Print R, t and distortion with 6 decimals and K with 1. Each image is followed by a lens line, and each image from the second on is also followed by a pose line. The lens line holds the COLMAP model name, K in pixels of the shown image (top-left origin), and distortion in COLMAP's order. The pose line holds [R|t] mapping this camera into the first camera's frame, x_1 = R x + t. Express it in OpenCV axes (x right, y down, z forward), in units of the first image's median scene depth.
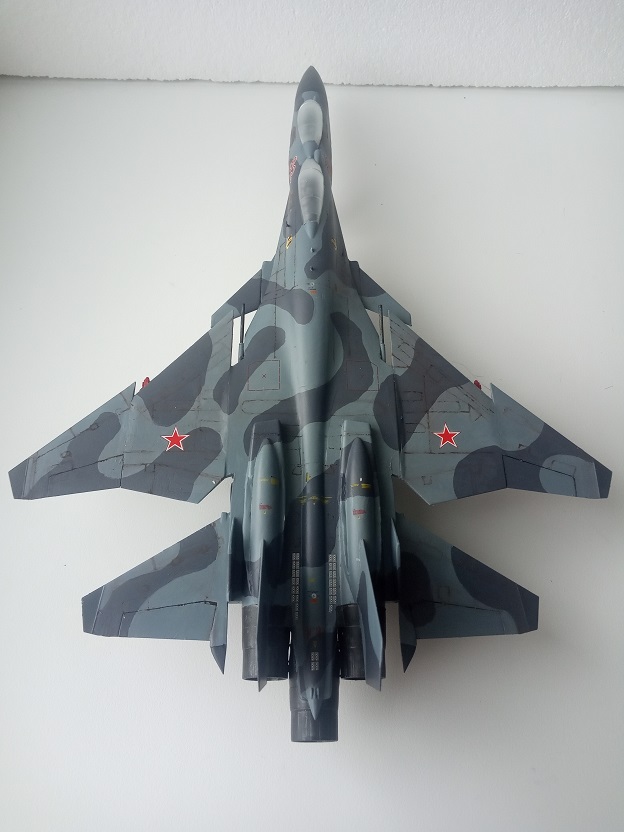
lens RADIAL K [[678.2, 0, 323.9], [0, 678.2, 417.5], [0, 0, 1]] dist [0.102321, -0.227019]
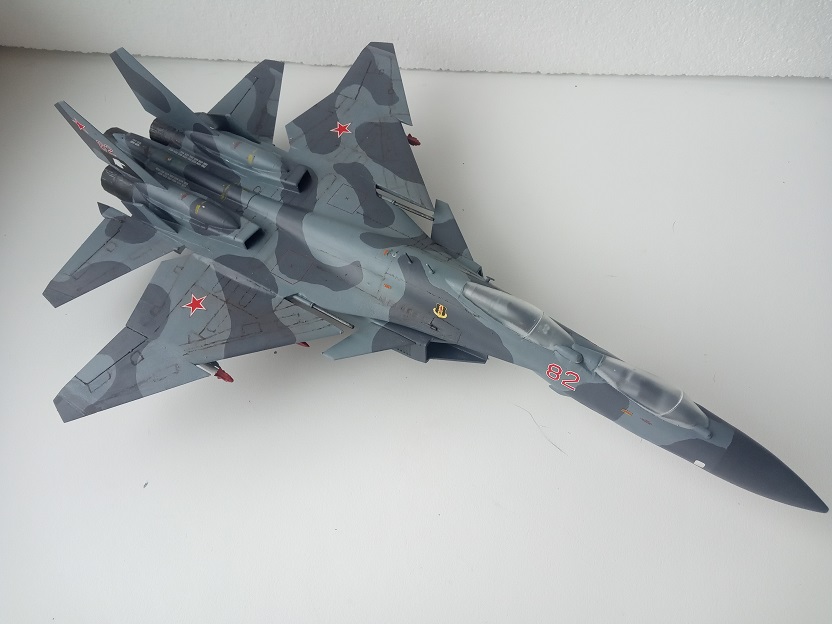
lens RADIAL K [[678.2, 0, 416.0], [0, 678.2, 312.0], [0, 0, 1]] dist [0.102321, -0.227019]
pose [[-0.544764, 0.741977, -0.390771, 0.414819], [-0.715223, -0.167807, 0.678451, -0.920130], [0.437821, 0.649085, 0.622095, 0.512807]]
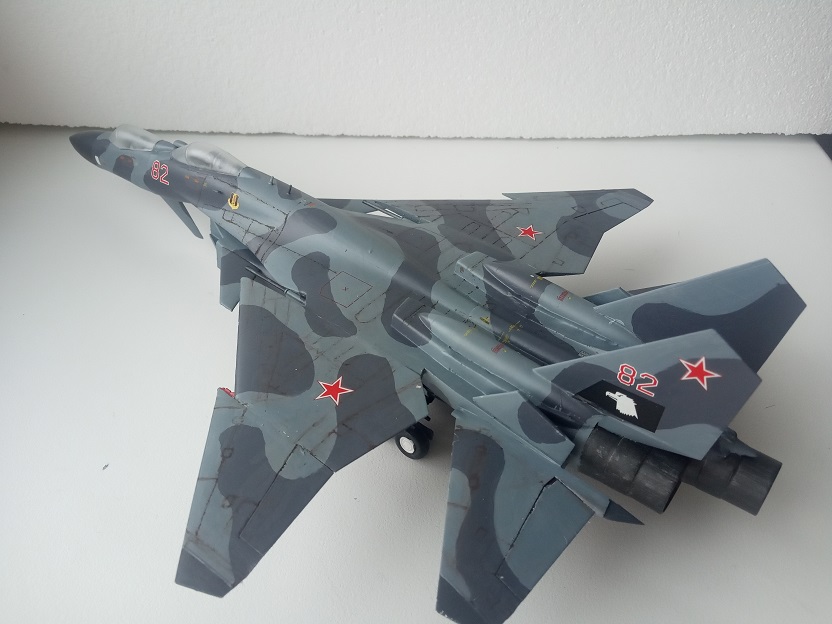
lens RADIAL K [[678.2, 0, 416.0], [0, 678.2, 312.0], [0, 0, 1]] dist [0.102321, -0.227019]
pose [[0.637129, -0.501275, 0.585483, -0.536736], [0.692410, 0.705933, -0.149086, 0.140758], [-0.338578, 0.500381, 0.796858, 0.351519]]
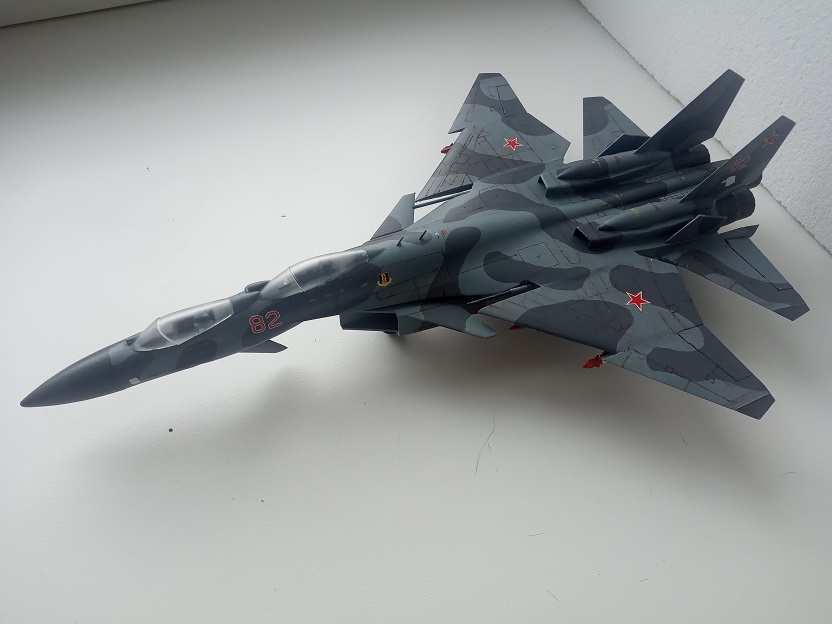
lens RADIAL K [[678.2, 0, 416.0], [0, 678.2, 312.0], [0, 0, 1]] dist [0.102321, -0.227019]
pose [[-0.370334, -0.761505, 0.531942, -0.657549], [0.819964, 0.001092, 0.572414, -0.837475], [-0.436477, 0.648158, 0.624002, 0.499207]]
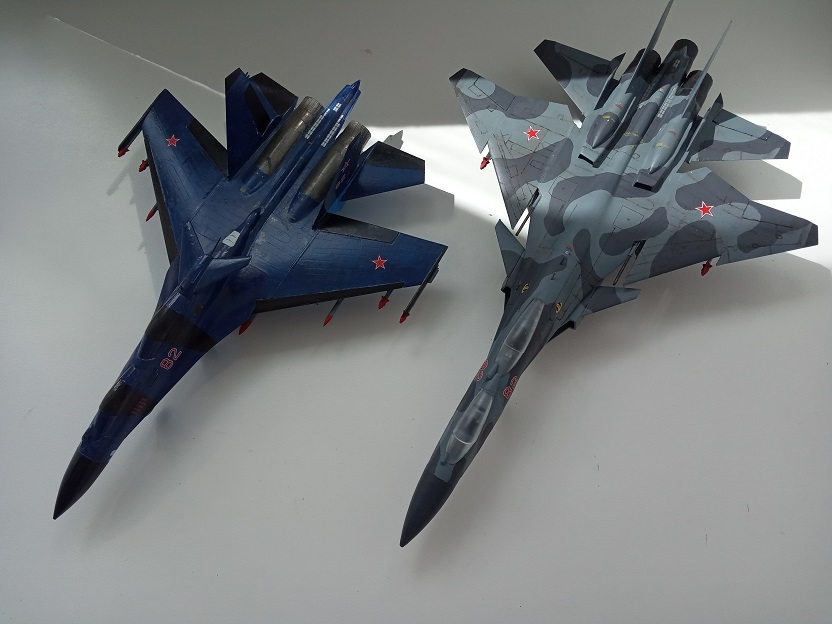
lens RADIAL K [[678.2, 0, 416.0], [0, 678.2, 312.0], [0, 0, 1]] dist [0.102321, -0.227019]
pose [[-0.852583, -0.488567, 0.185483, -0.071542], [0.479080, -0.588918, 0.650890, -1.309619], [-0.208769, 0.643799, 0.736164, 0.201258]]
